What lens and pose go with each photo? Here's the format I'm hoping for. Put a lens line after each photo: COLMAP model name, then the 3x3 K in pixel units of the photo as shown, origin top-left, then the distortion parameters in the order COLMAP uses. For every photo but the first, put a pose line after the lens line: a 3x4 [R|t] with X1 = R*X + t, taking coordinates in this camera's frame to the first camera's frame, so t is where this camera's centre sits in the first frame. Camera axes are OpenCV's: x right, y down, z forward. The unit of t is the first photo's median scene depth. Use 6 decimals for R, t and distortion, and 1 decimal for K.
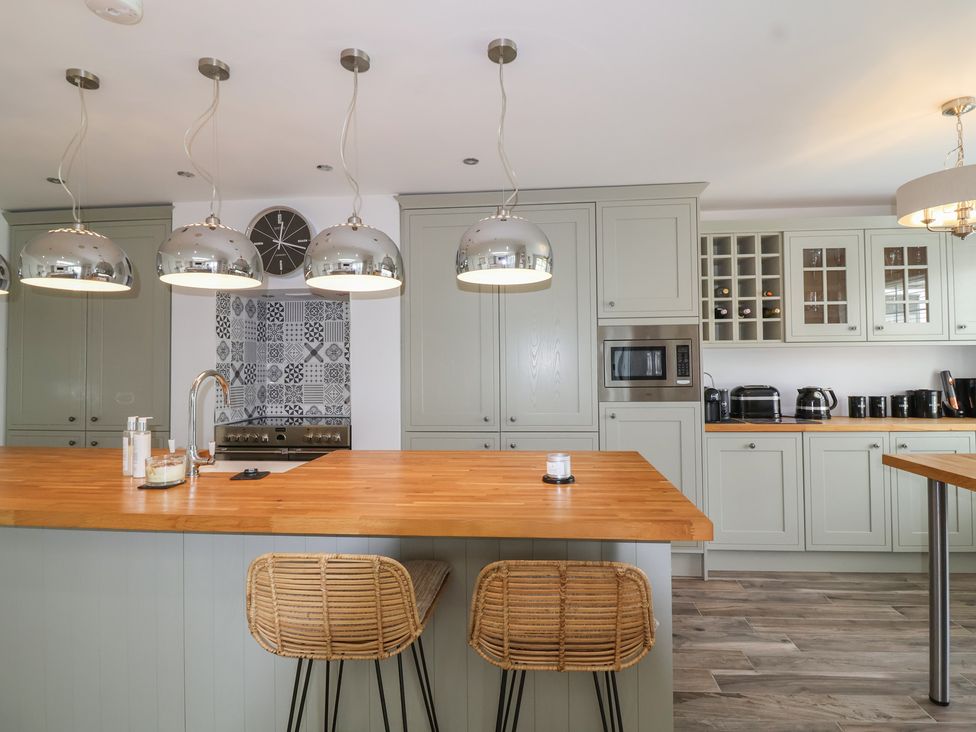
lens RADIAL K [[511.5, 0, 498.9], [0, 511.5, 356.2], [0, 0, 1]] dist [0.001465, -0.011384]
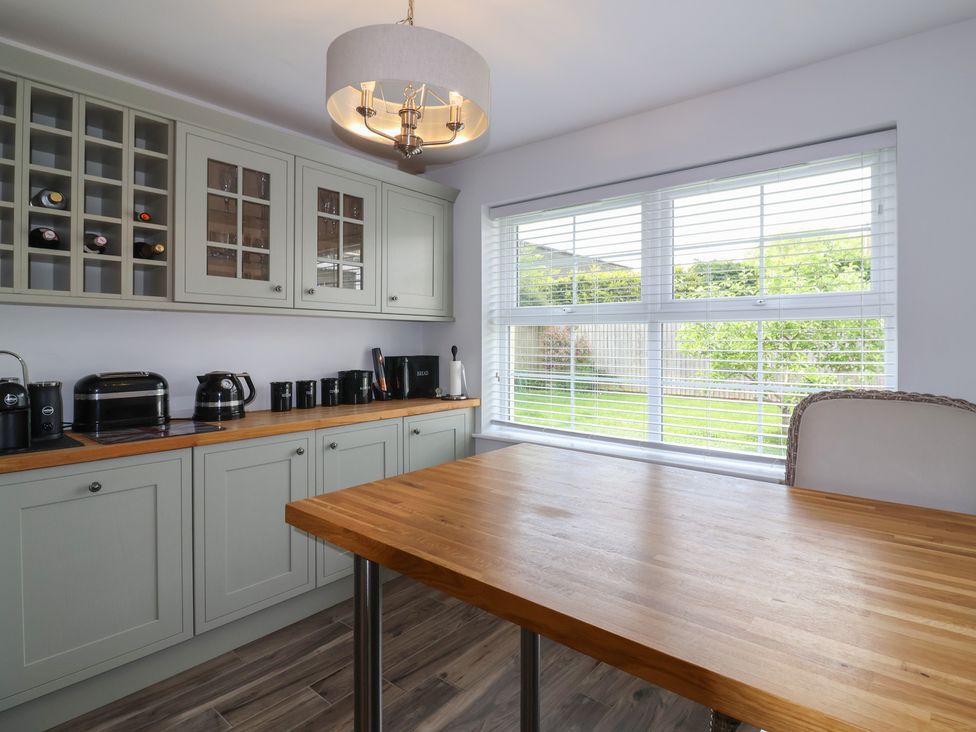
lens RADIAL K [[511.5, 0, 498.9], [0, 511.5, 356.2], [0, 0, 1]] dist [0.001465, -0.011384]
pose [[0.574677, -0.016065, 0.818222, 0.279590], [-0.038266, 0.998186, 0.046475, -0.005597], [-0.817485, -0.058018, 0.573020, 0.323776]]
